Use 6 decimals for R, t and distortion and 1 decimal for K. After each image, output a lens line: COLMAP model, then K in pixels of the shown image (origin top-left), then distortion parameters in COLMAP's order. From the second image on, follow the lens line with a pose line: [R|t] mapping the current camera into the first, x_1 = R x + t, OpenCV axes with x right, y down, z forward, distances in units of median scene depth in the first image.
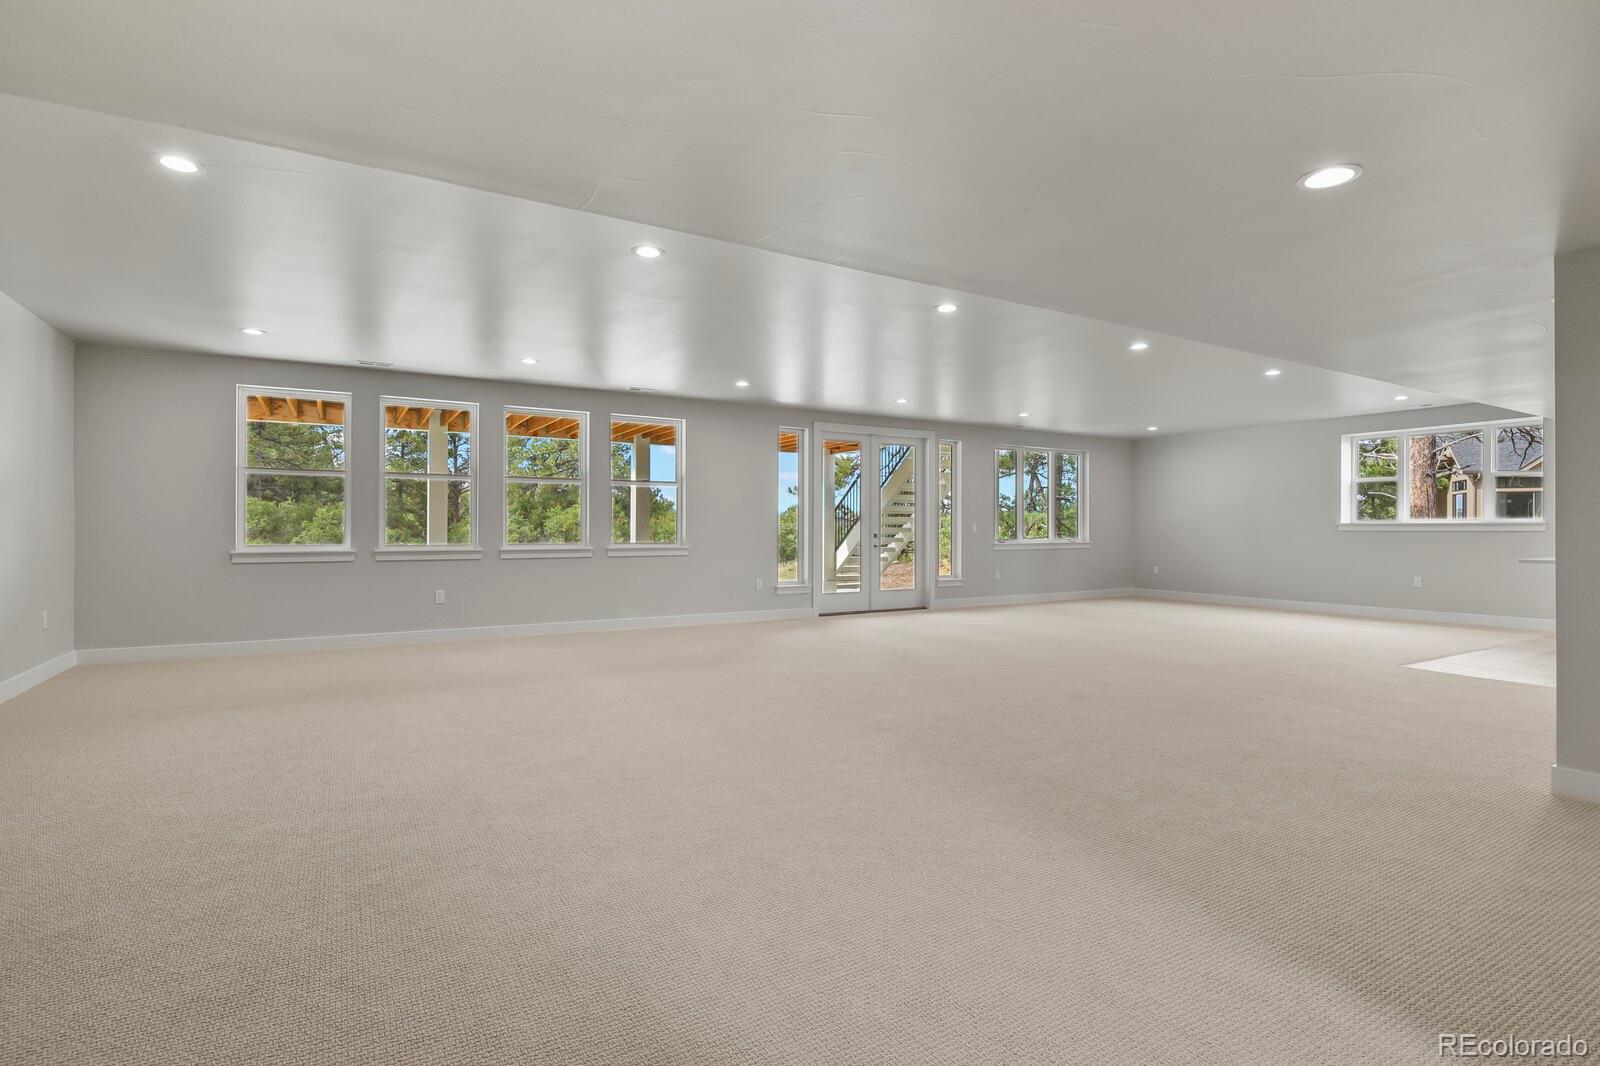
lens RADIAL K [[780.3, 0, 796.6], [0, 780.3, 533.3], [0, 0, 1]] dist [-0.001722, -0.000650]
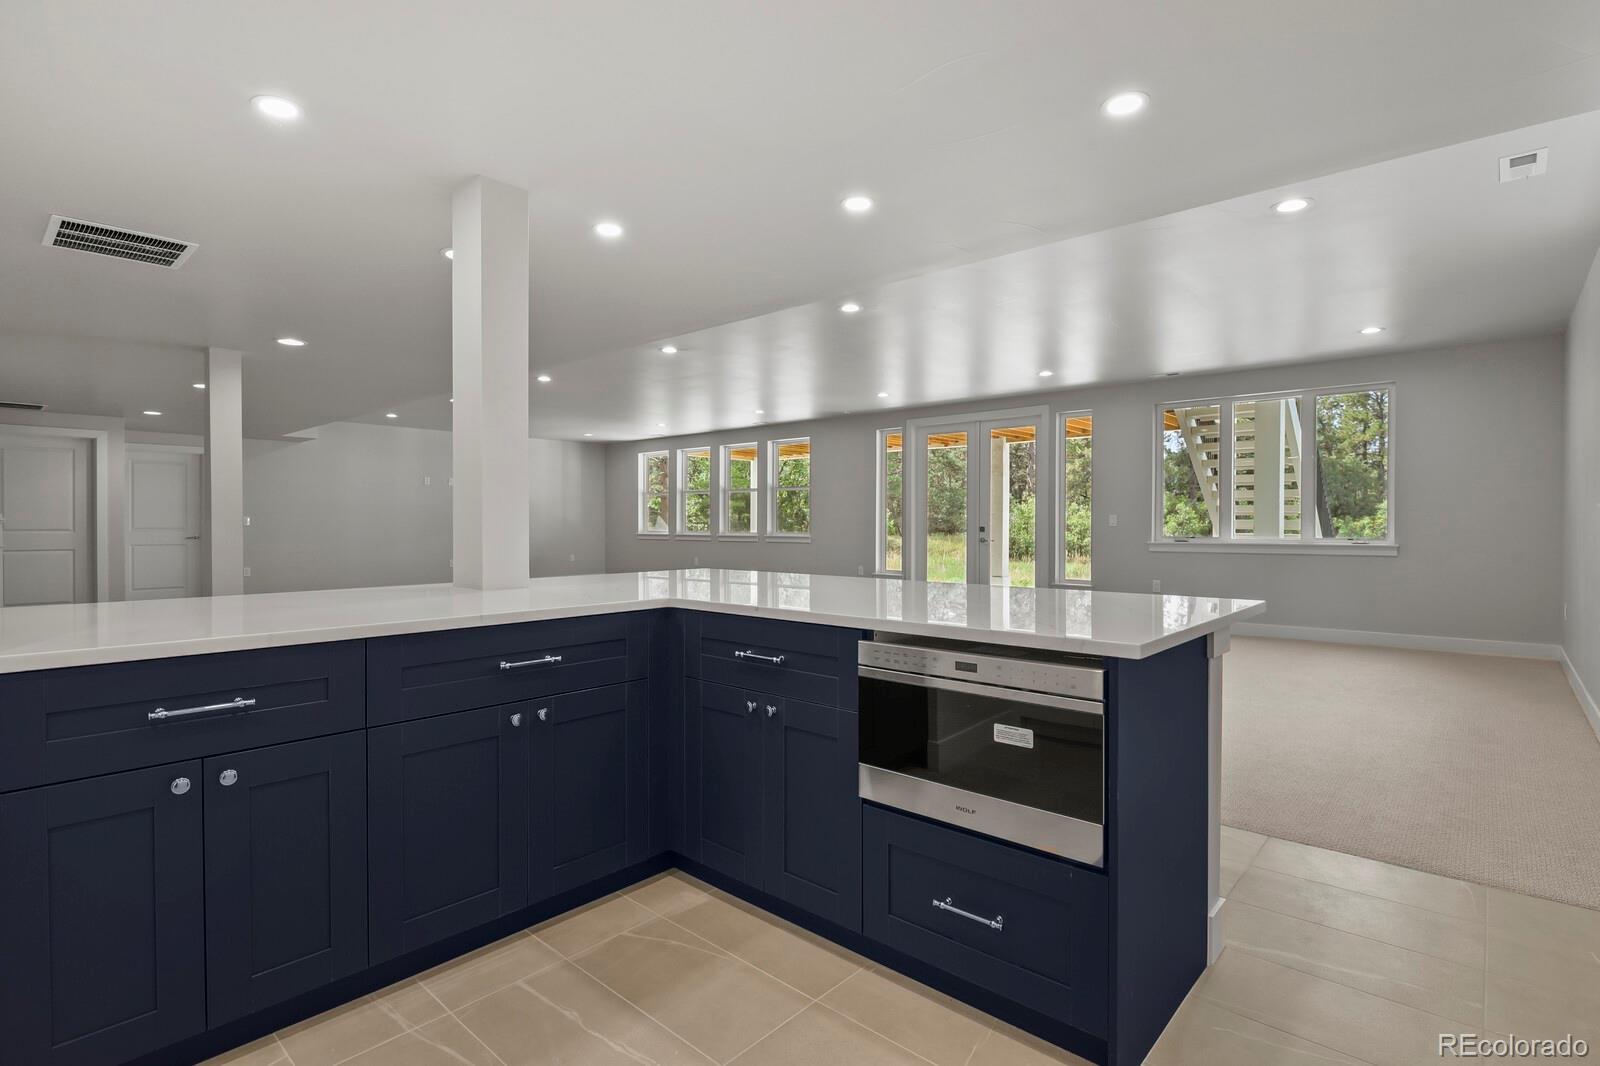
lens RADIAL K [[780.3, 0, 808.4], [0, 780.3, 528.9], [0, 0, 1]] dist [-0.001722, -0.000650]
pose [[0.290193, 0.007508, -0.956939, 0.846552], [-0.003871, 0.999970, 0.006672, -0.002657], [0.956960, 0.001768, 0.290213, 0.465478]]
